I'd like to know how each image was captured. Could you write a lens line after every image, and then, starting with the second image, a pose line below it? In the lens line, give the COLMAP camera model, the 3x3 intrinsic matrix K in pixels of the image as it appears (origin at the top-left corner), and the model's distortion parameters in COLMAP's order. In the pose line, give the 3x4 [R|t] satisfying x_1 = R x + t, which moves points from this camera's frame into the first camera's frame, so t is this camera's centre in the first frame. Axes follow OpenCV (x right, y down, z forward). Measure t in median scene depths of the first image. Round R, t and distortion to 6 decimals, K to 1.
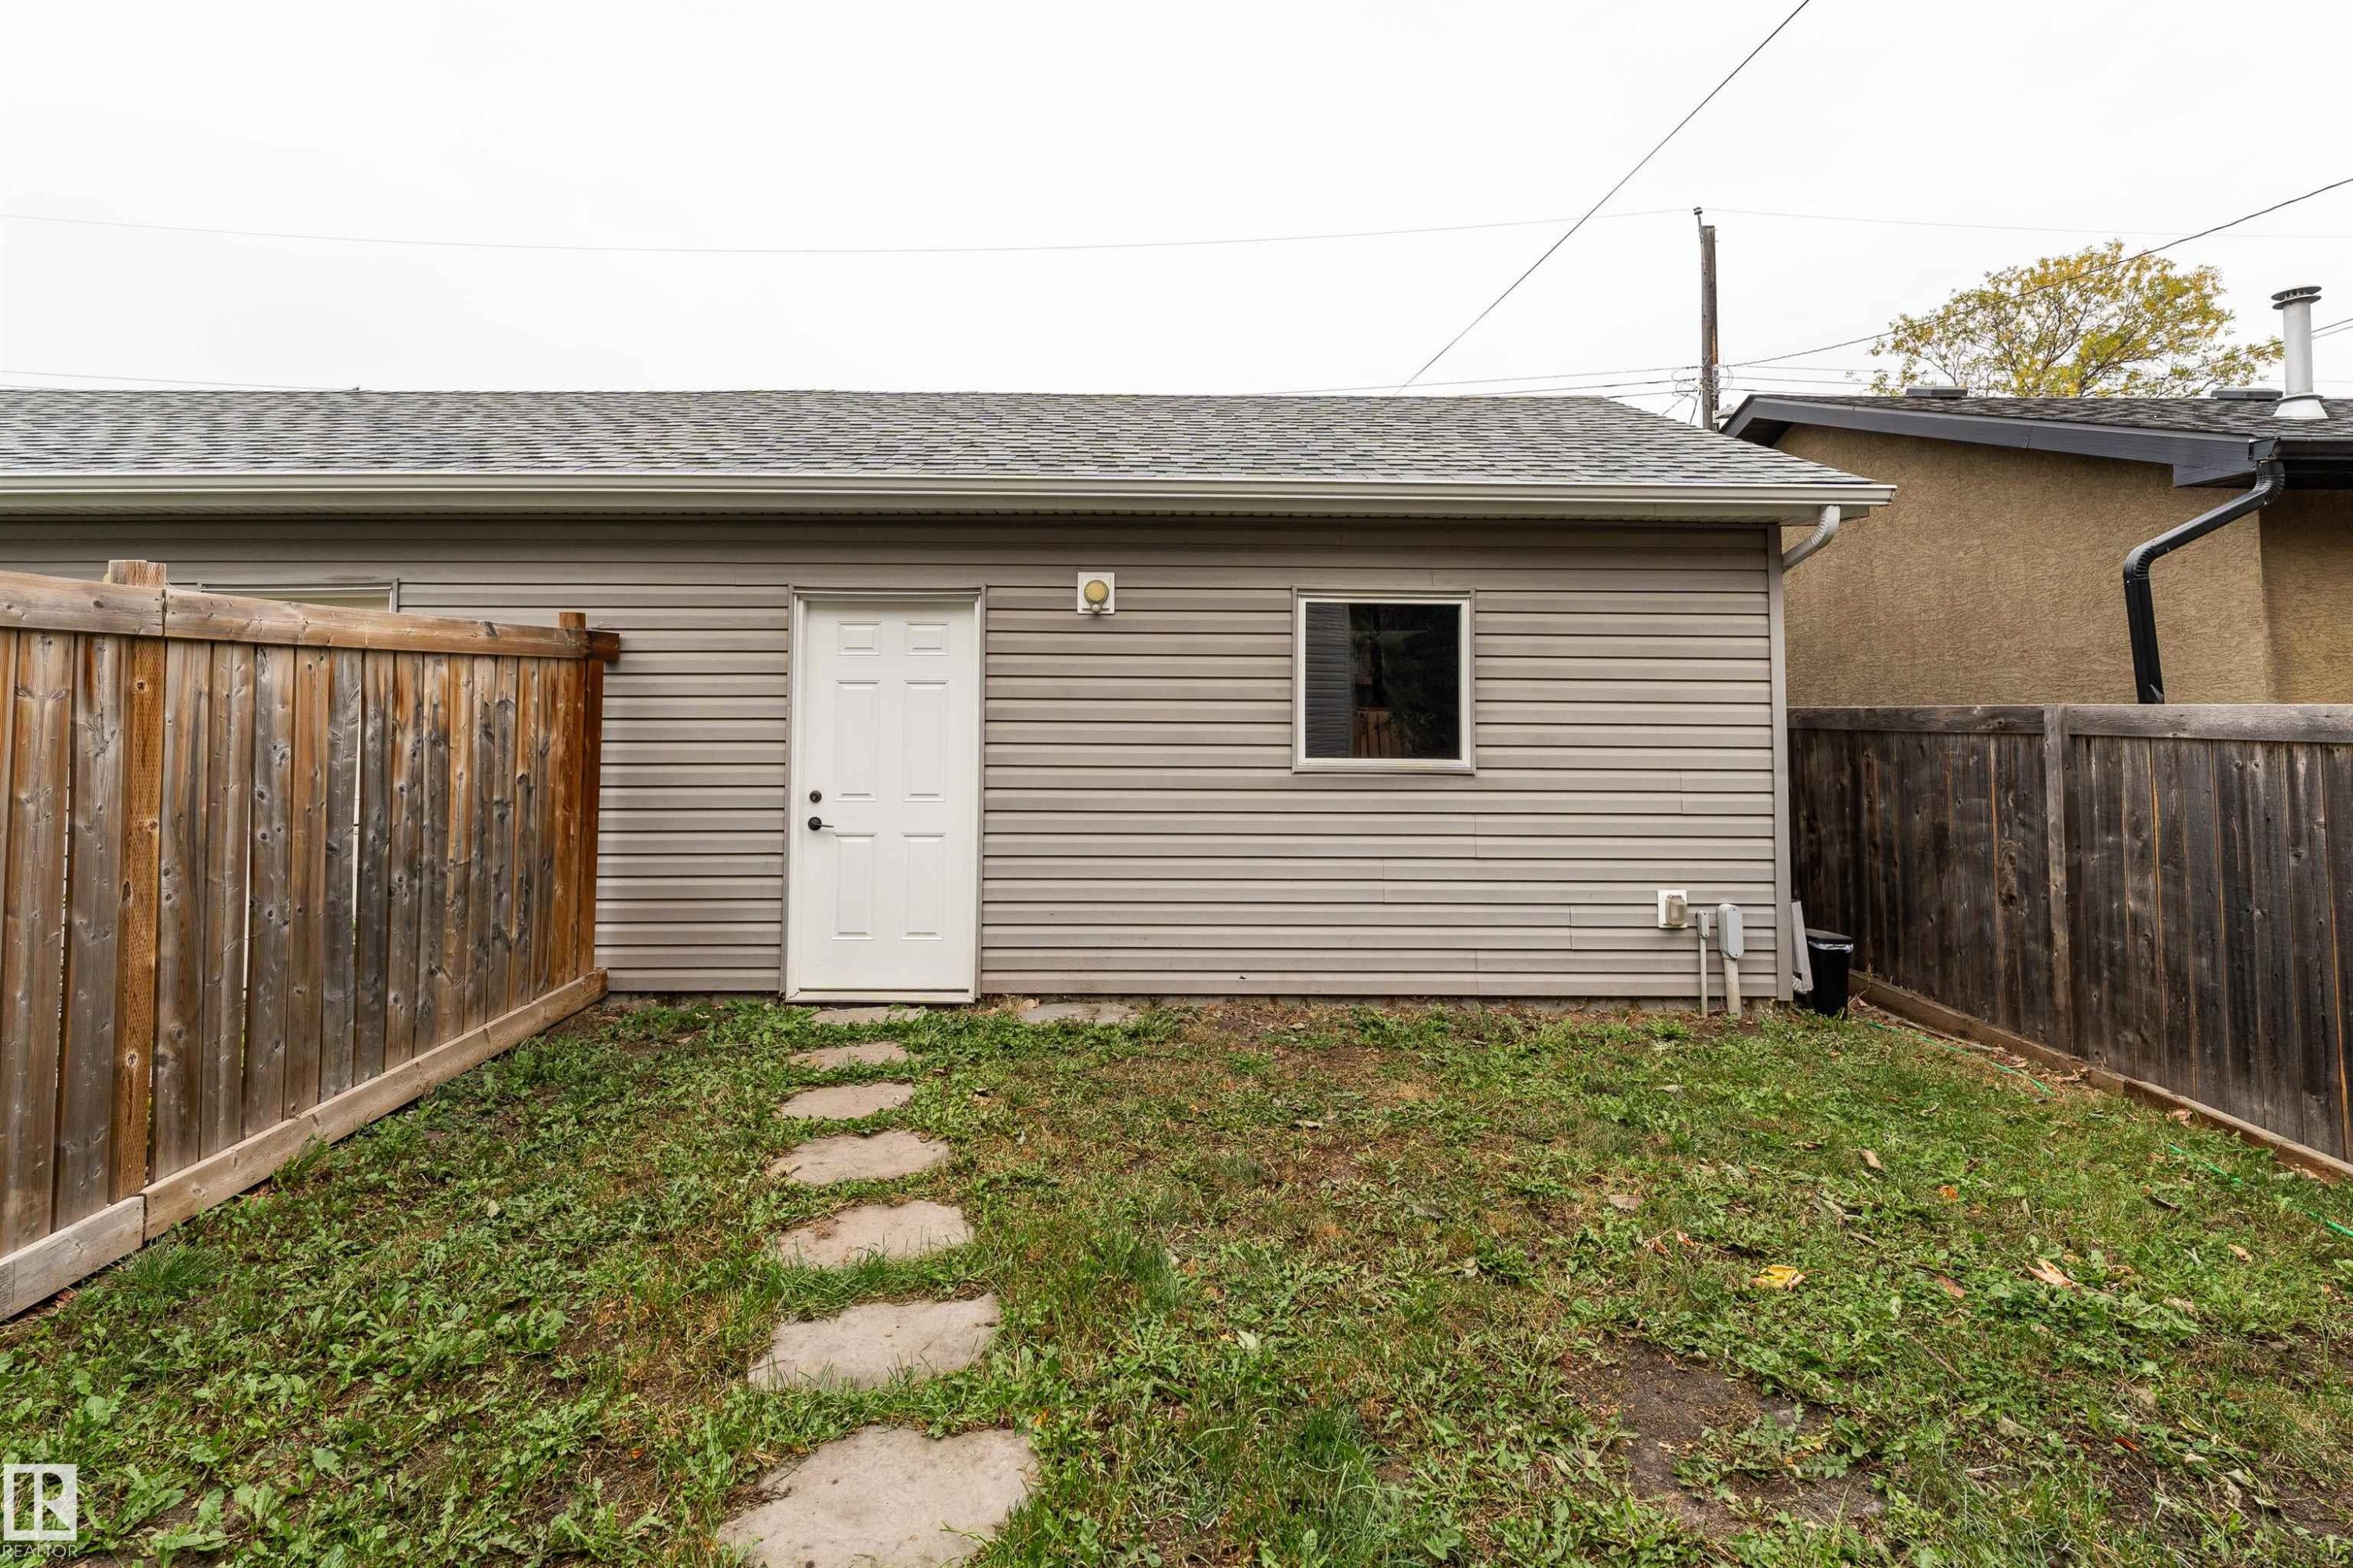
lens RADIAL K [[1213.0, 0, 1173.7], [0, 1213.0, 624.0], [0, 0, 1]] dist [-0.003599, -0.002197]
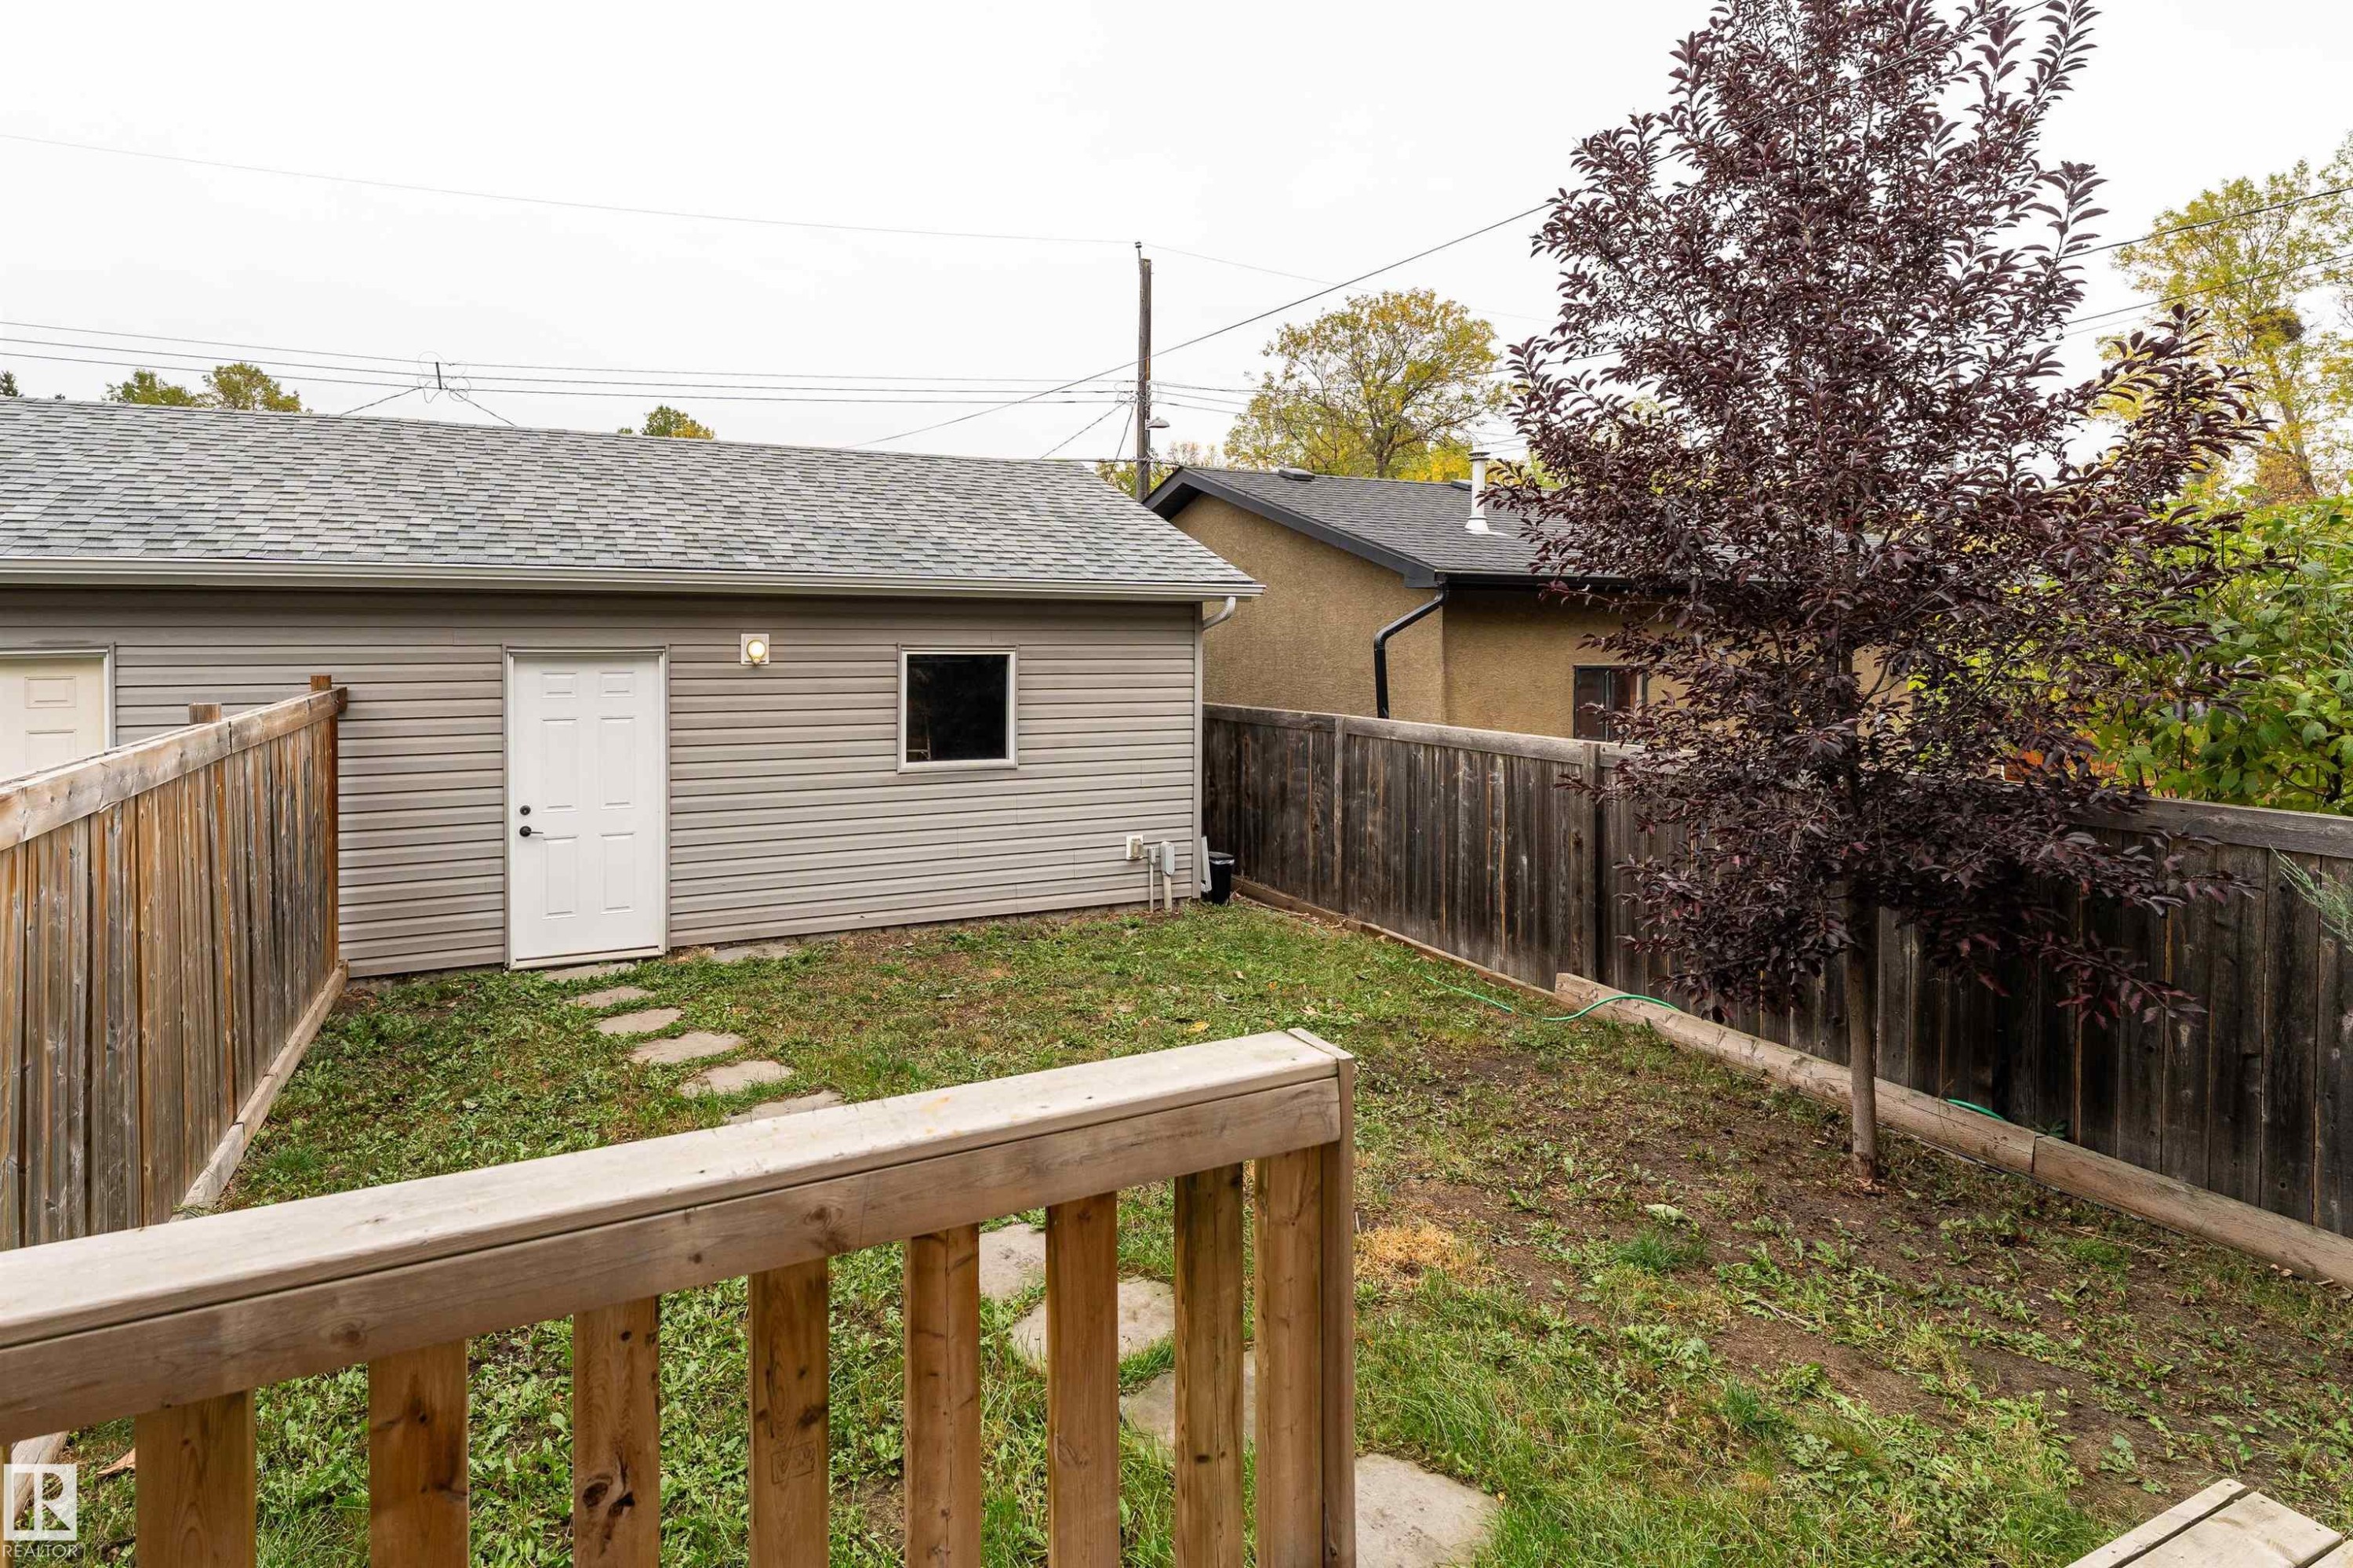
lens RADIAL K [[1213.0, 0, 1173.7], [0, 1213.0, 624.0], [0, 0, 1]] dist [-0.003599, -0.002197]
pose [[0.897934, 0.006515, 0.440082, -0.245157], [-0.030774, 0.998373, 0.048010, -0.135641], [-0.439053, -0.056653, 0.896673, -0.432522]]
